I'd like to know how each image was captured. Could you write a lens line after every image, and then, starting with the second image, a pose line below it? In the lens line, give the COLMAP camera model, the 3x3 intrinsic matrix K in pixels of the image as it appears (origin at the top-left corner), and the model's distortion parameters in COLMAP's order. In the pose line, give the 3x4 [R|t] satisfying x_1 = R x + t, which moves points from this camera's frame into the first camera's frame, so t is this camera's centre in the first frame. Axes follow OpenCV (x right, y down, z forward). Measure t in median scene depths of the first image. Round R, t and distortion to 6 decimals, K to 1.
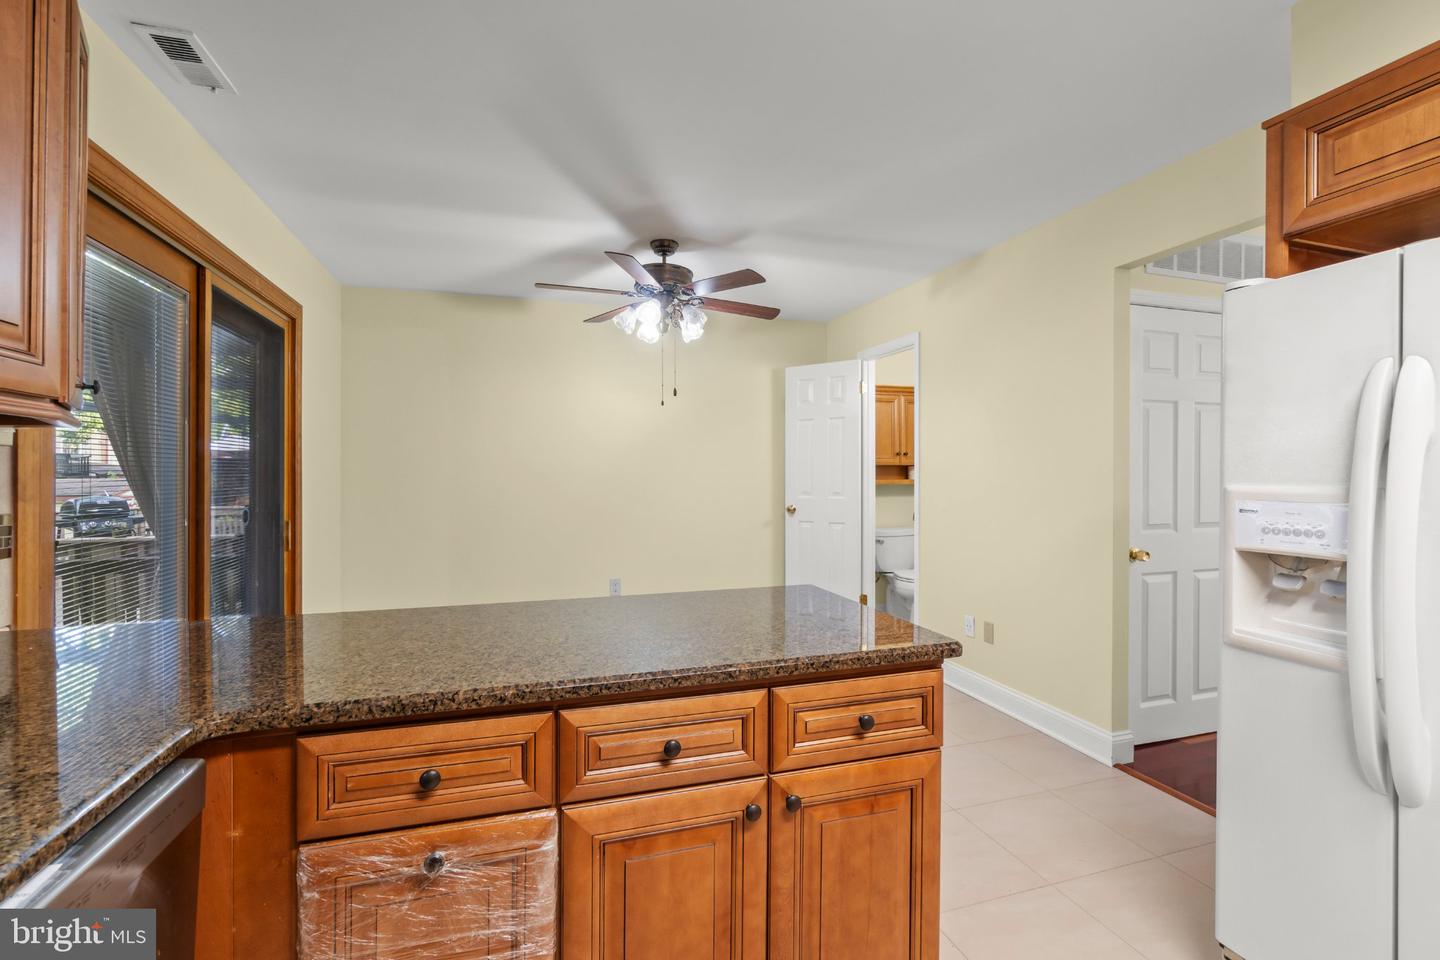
lens RADIAL K [[619.8, 0, 716.0], [0, 619.8, 478.5], [0, 0, 1]] dist [-0.009917, 0.001078]
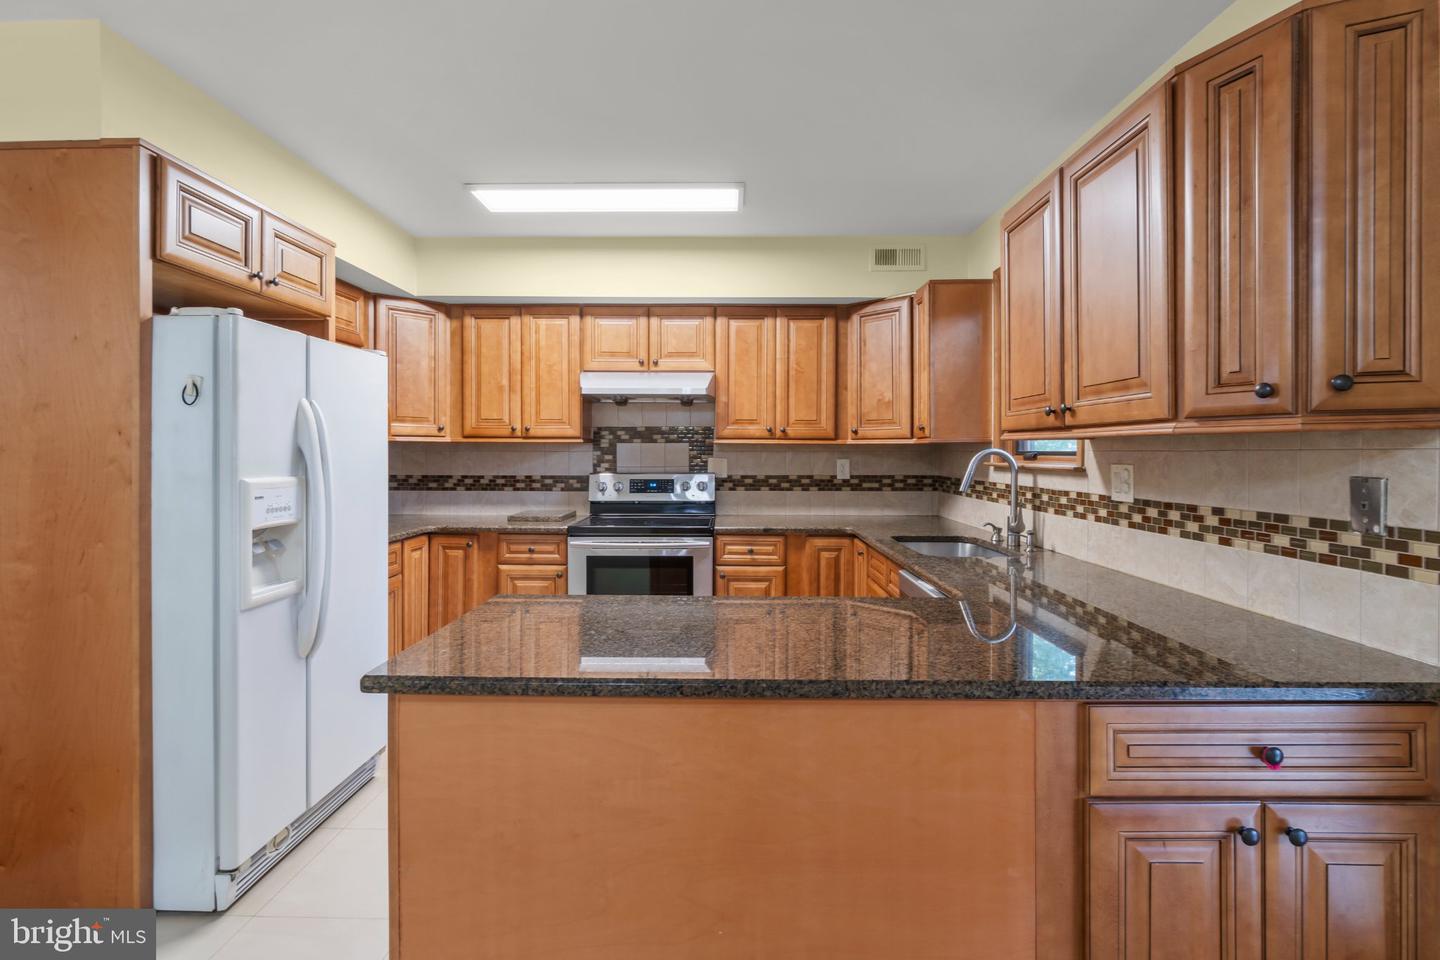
lens RADIAL K [[676.6, 0, 715.7], [0, 676.6, 460.3], [0, 0, 1]] dist [-0.009621, 0.002106]
pose [[-0.947895, -0.002522, 0.318573, -0.491779], [0.001571, 0.999920, 0.012590, -0.041547], [-0.318579, 0.012434, -0.947815, 2.073565]]
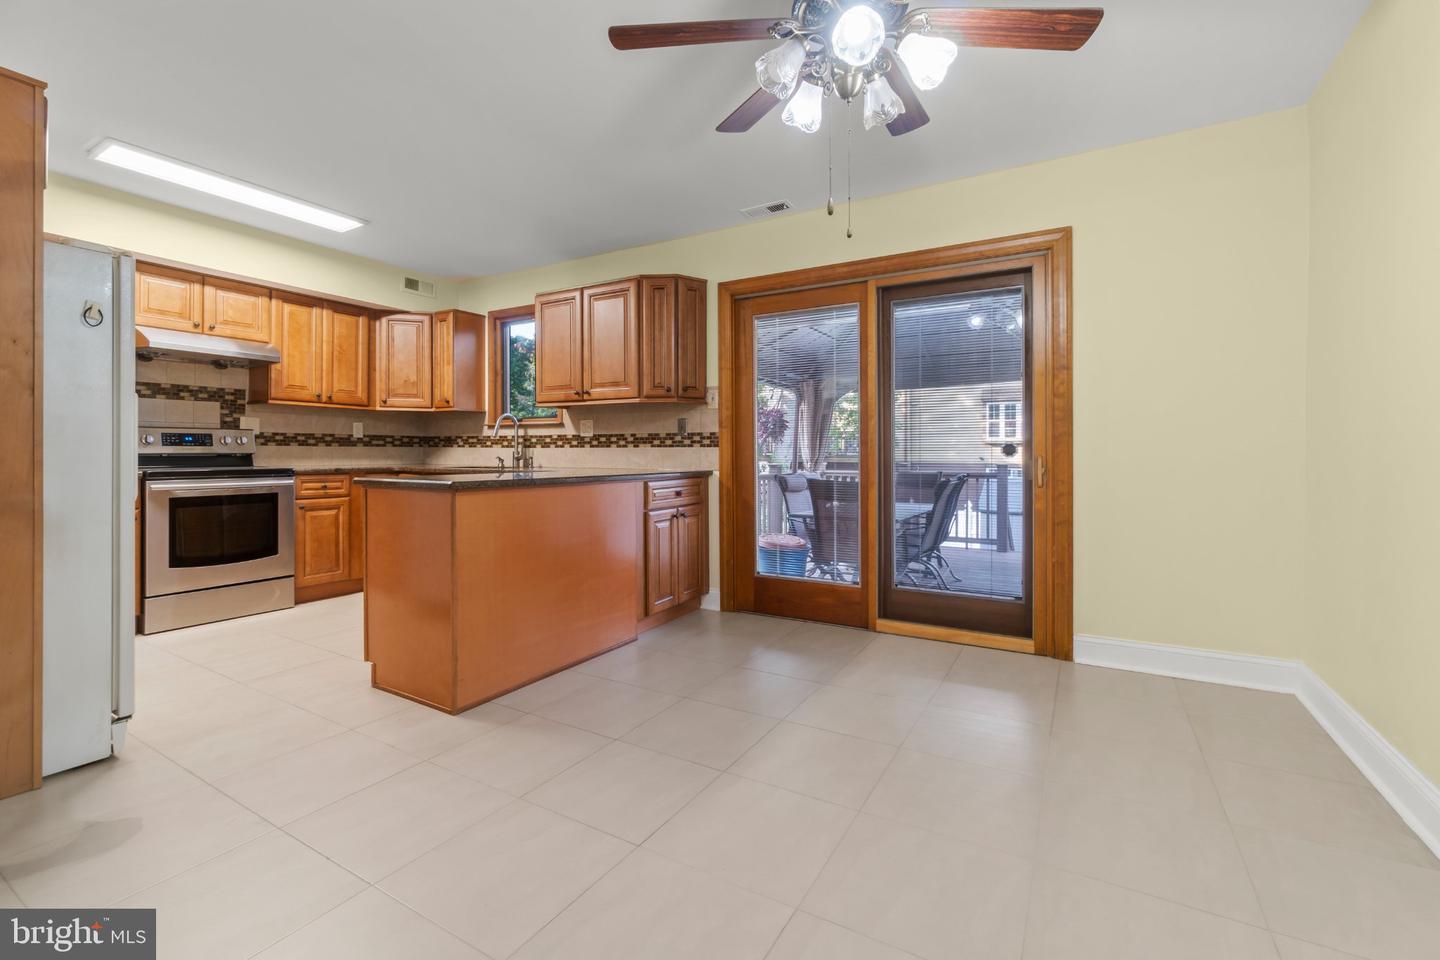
lens RADIAL K [[619.8, 0, 714.3], [0, 619.8, 457.3], [0, 0, 1]] dist [-0.009917, 0.001078]
pose [[-0.746280, 0.005053, -0.665613, 0.819143], [-0.003718, 0.999924, 0.011760, 0.151376], [0.665622, 0.011251, -0.746205, 3.192265]]
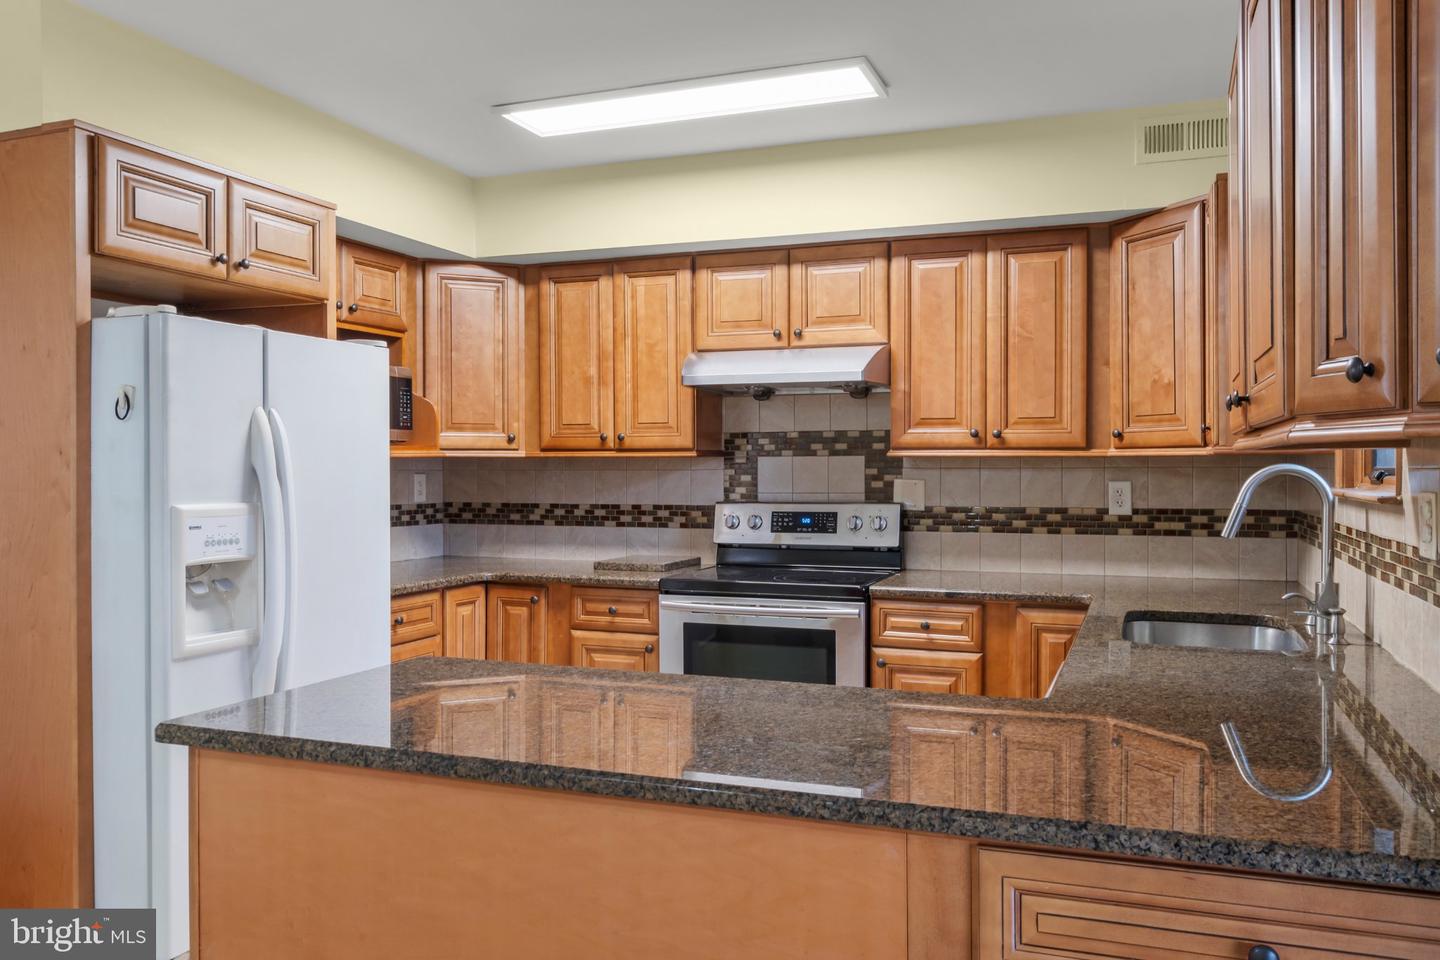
lens RADIAL K [[1114.4, 0, 720.9], [0, 1114.4, 488.7], [0, 0, 1]] dist [-0.004486, 0.002136]
pose [[-0.782065, -0.007117, 0.623156, -1.095431], [0.004983, 0.999831, 0.017672, -0.045519], [-0.623176, 0.016926, -0.781898, 1.997393]]
